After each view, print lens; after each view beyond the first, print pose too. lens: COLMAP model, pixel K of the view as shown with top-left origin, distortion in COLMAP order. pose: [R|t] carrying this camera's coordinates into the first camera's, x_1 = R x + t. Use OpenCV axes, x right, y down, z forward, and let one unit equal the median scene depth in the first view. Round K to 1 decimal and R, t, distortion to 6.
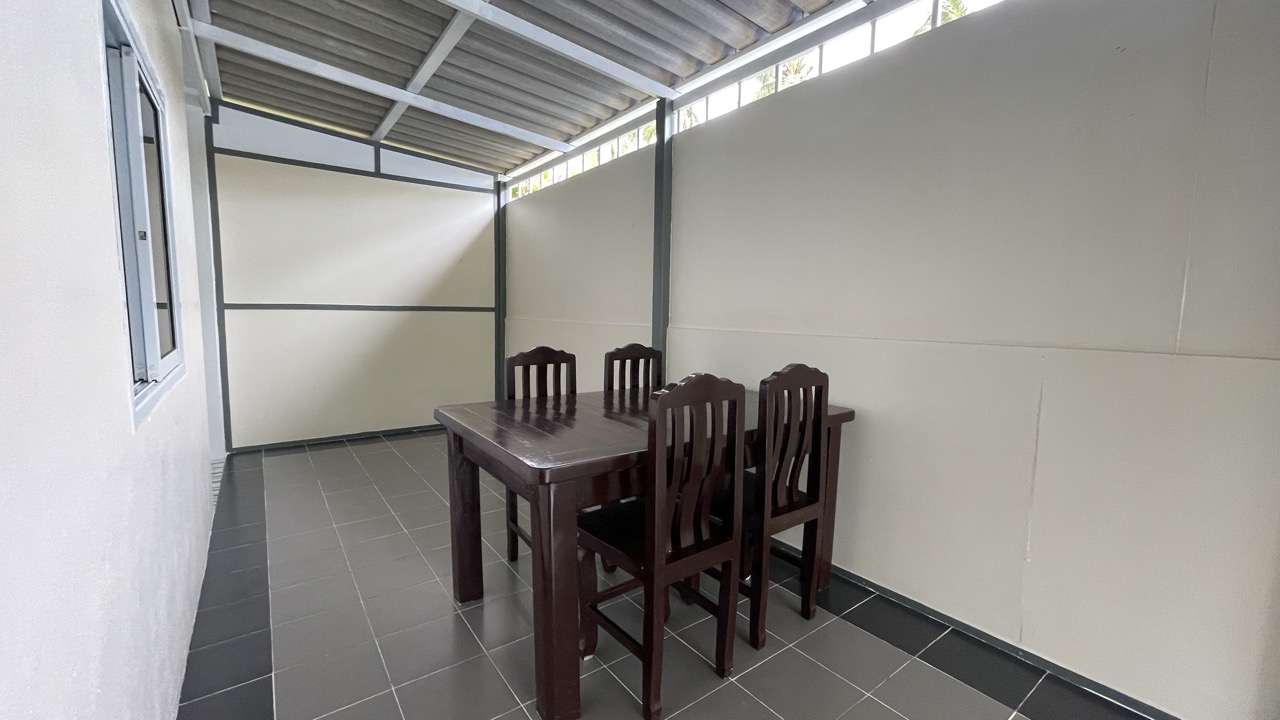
lens RADIAL K [[516.2, 0, 640.0], [0, 516.2, 360.0], [0, 0, 1]] dist [-0.000976, -0.000143]
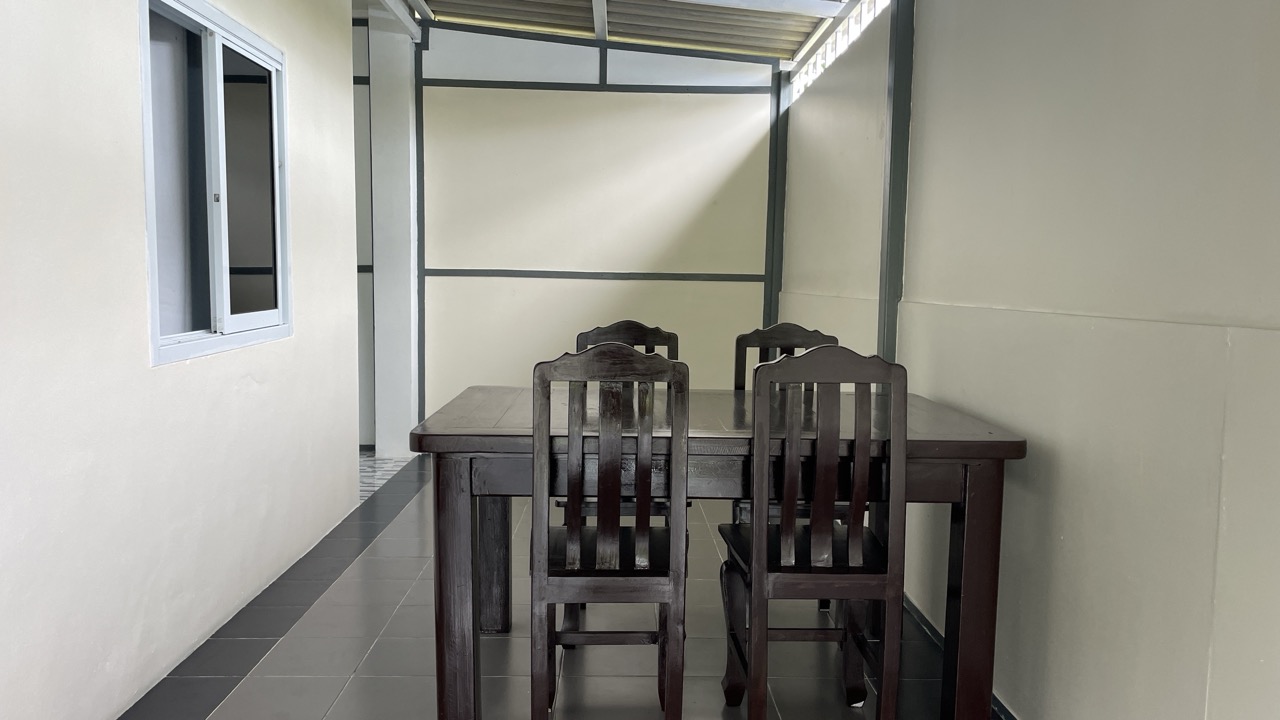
lens RADIAL K [[971.7, 0, 640.0], [0, 971.7, 360.0], [0, 0, 1]] dist [0.071831, -0.087343]
pose [[0.822300, 0.046268, -0.567170, 0.353700], [-0.058906, 0.998256, -0.003969, 0.020248], [0.565997, 0.036674, 0.823591, -0.071892]]
